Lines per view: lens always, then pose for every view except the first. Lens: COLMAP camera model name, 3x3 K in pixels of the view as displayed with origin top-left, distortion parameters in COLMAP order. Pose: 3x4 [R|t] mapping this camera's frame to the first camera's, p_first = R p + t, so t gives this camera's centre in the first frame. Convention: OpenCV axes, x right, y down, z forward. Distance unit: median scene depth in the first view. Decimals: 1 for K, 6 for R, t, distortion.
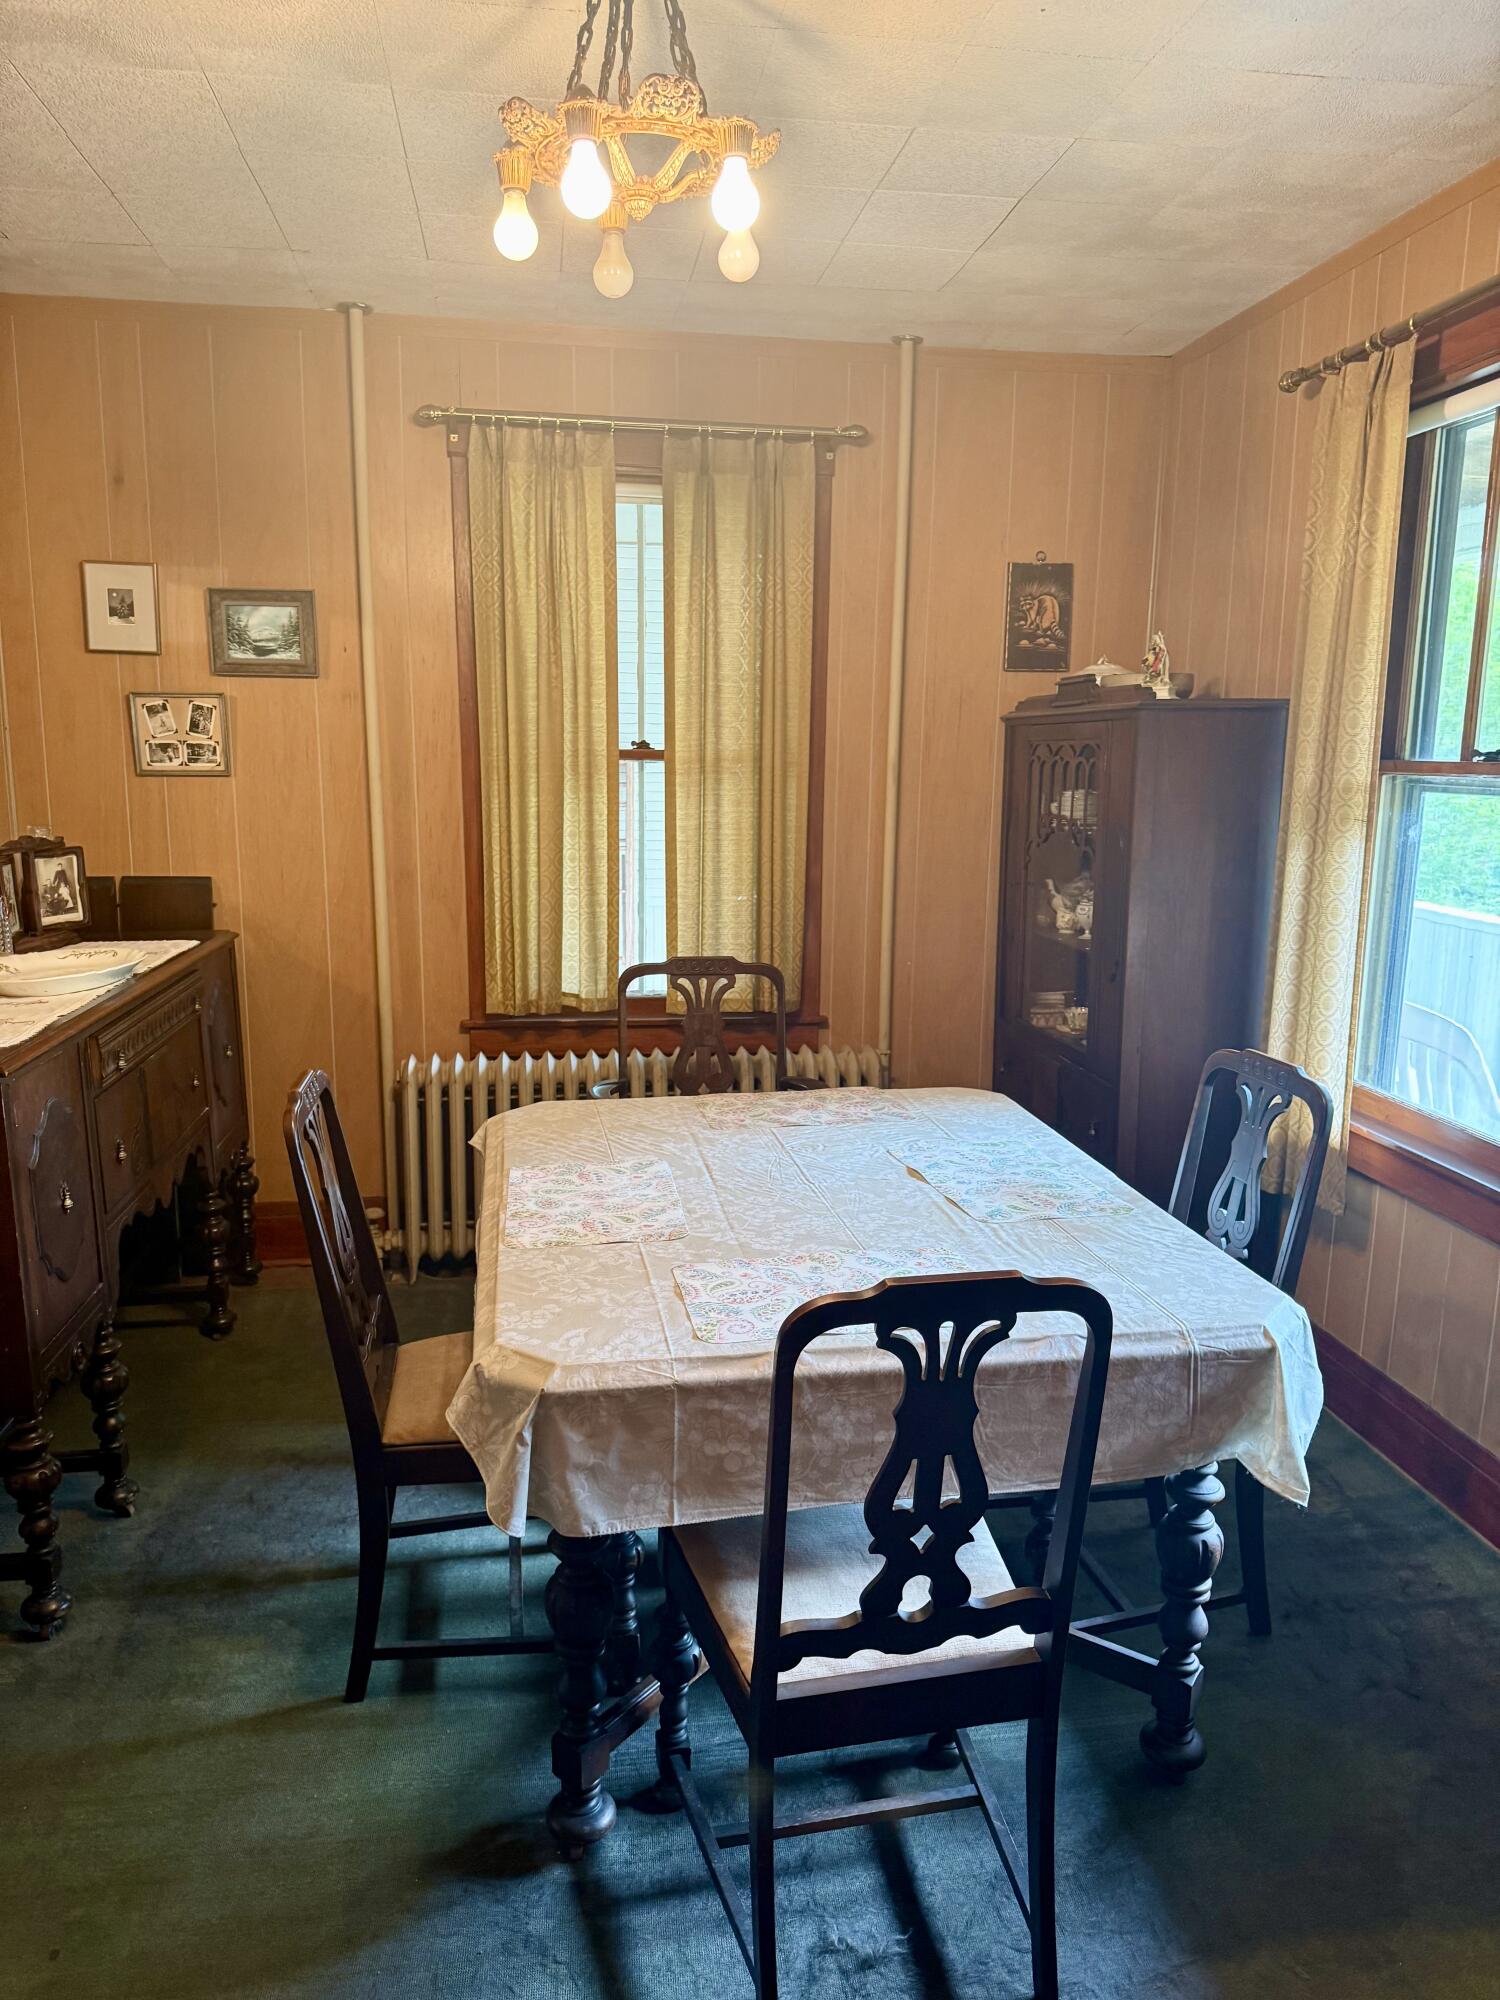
lens RADIAL K [[1429.0, 0, 750.0], [0, 1429.0, 1000.0], [0, 0, 1]] dist [0.041671, -0.001750]
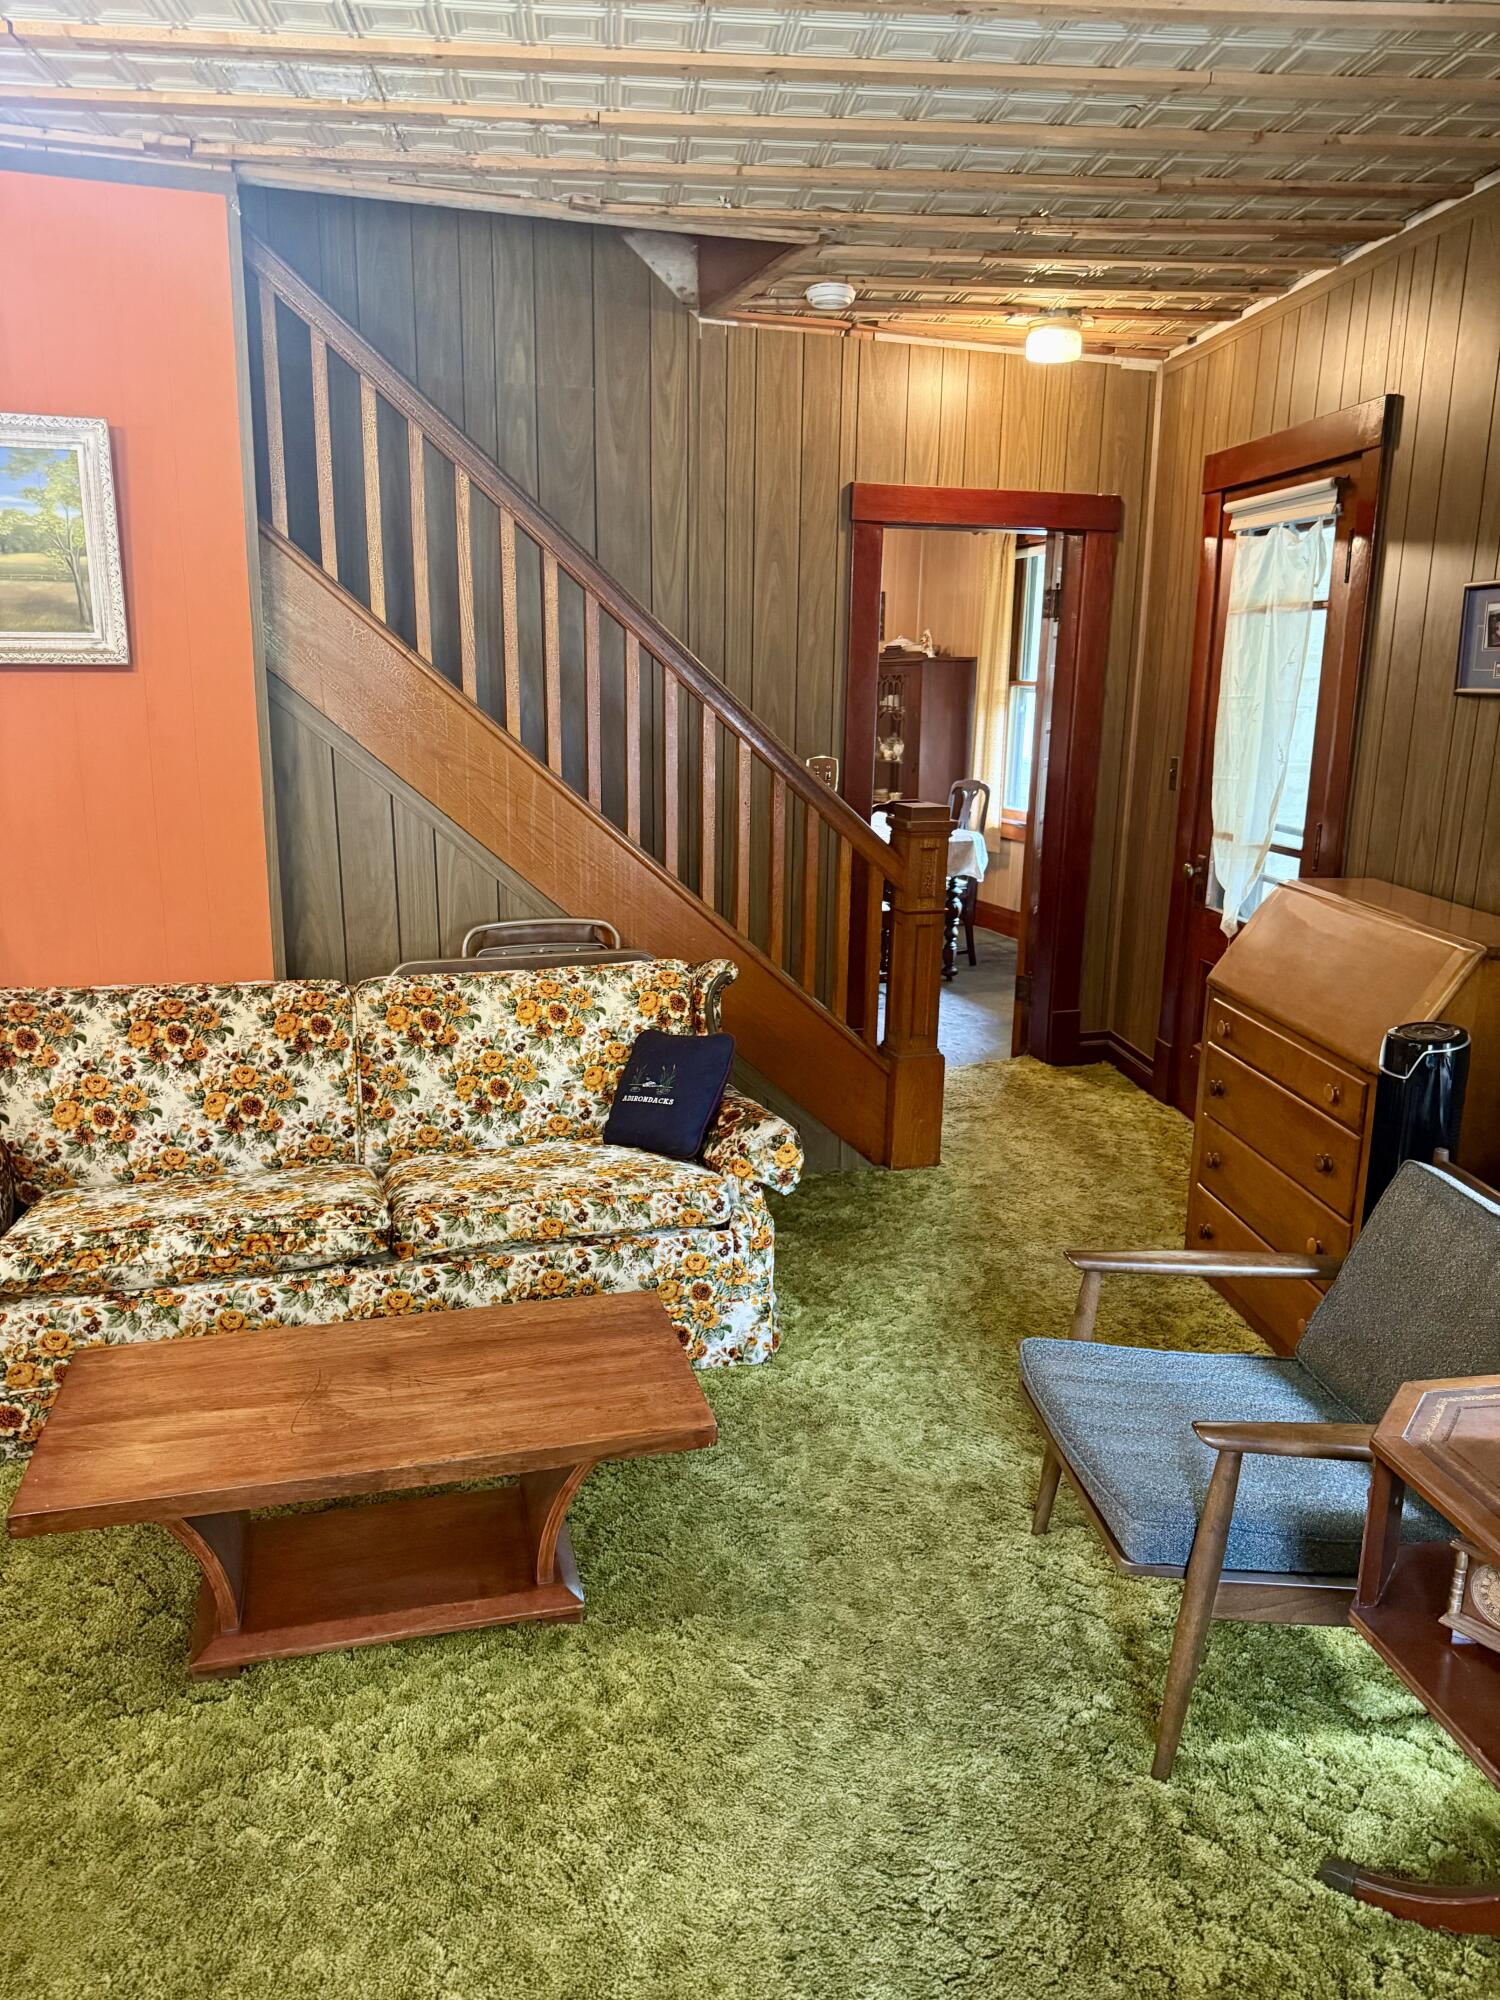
lens RADIAL K [[1400.8, 0, 750.0], [0, 1400.8, 1000.0], [0, 0, 1]] dist [-0.003015, -0.002702]
pose [[0.983517, -0.041976, 0.175876, -0.516347], [0.032782, 0.997956, 0.054855, 0.264131], [-0.177819, -0.048185, 0.982883, -1.487733]]
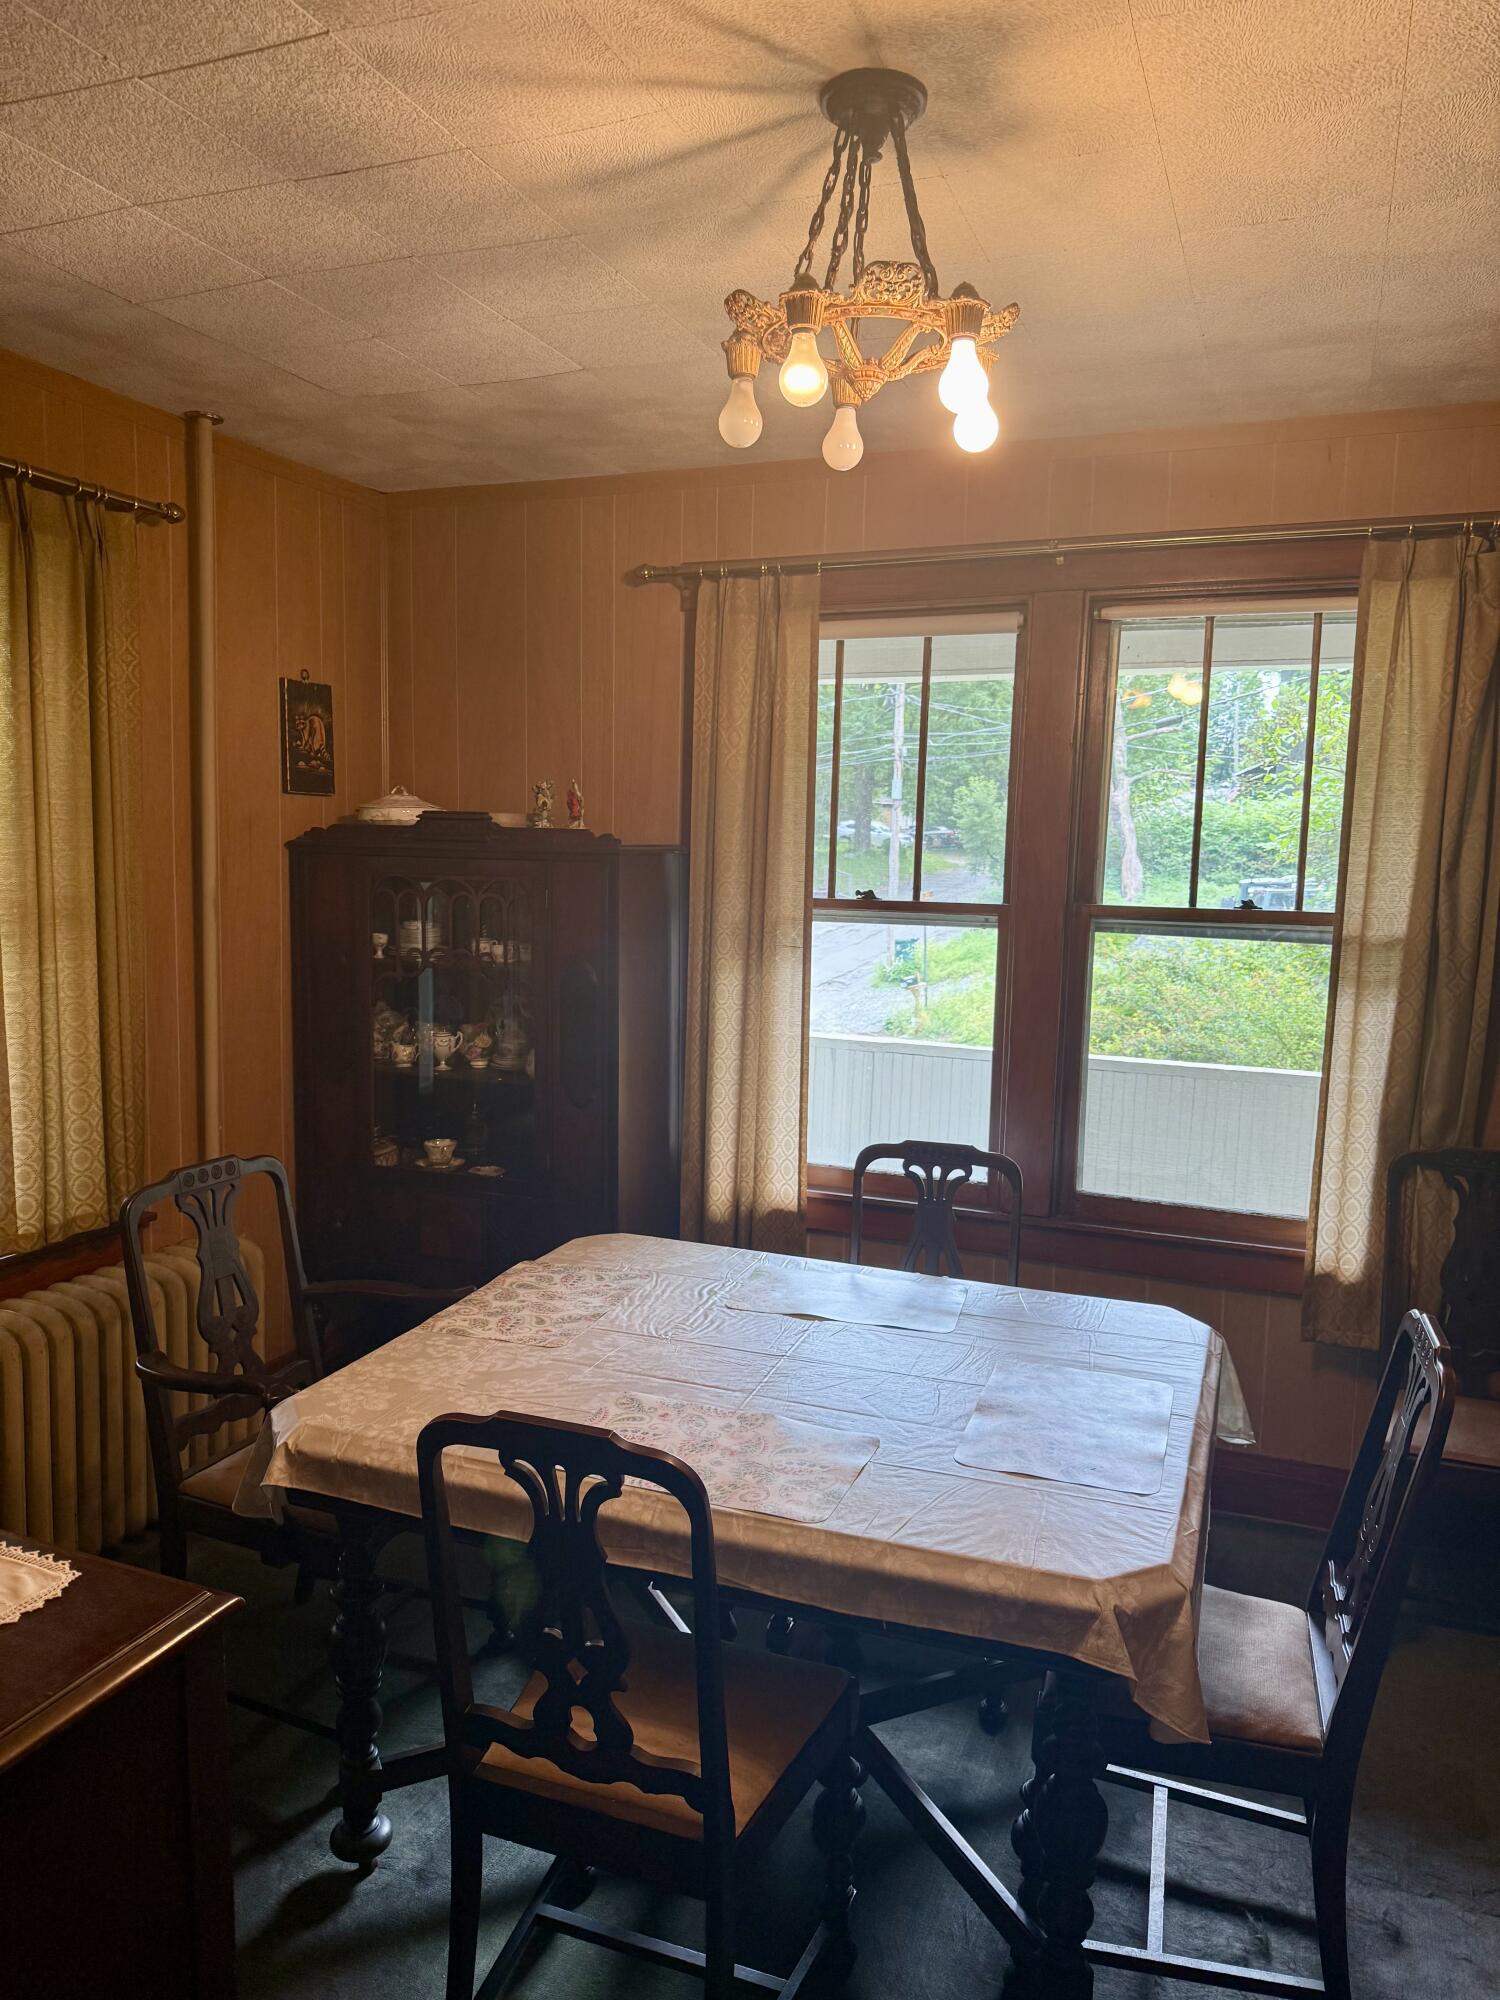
lens RADIAL K [[1400.8, 0, 750.0], [0, 1400.8, 1000.0], [0, 0, 1]] dist [-0.003015, -0.002702]
pose [[0.489535, -0.101418, 0.866066, -0.641014], [0.136851, 0.989841, 0.038559, -0.127014], [-0.861178, 0.099645, 0.498441, 0.426544]]
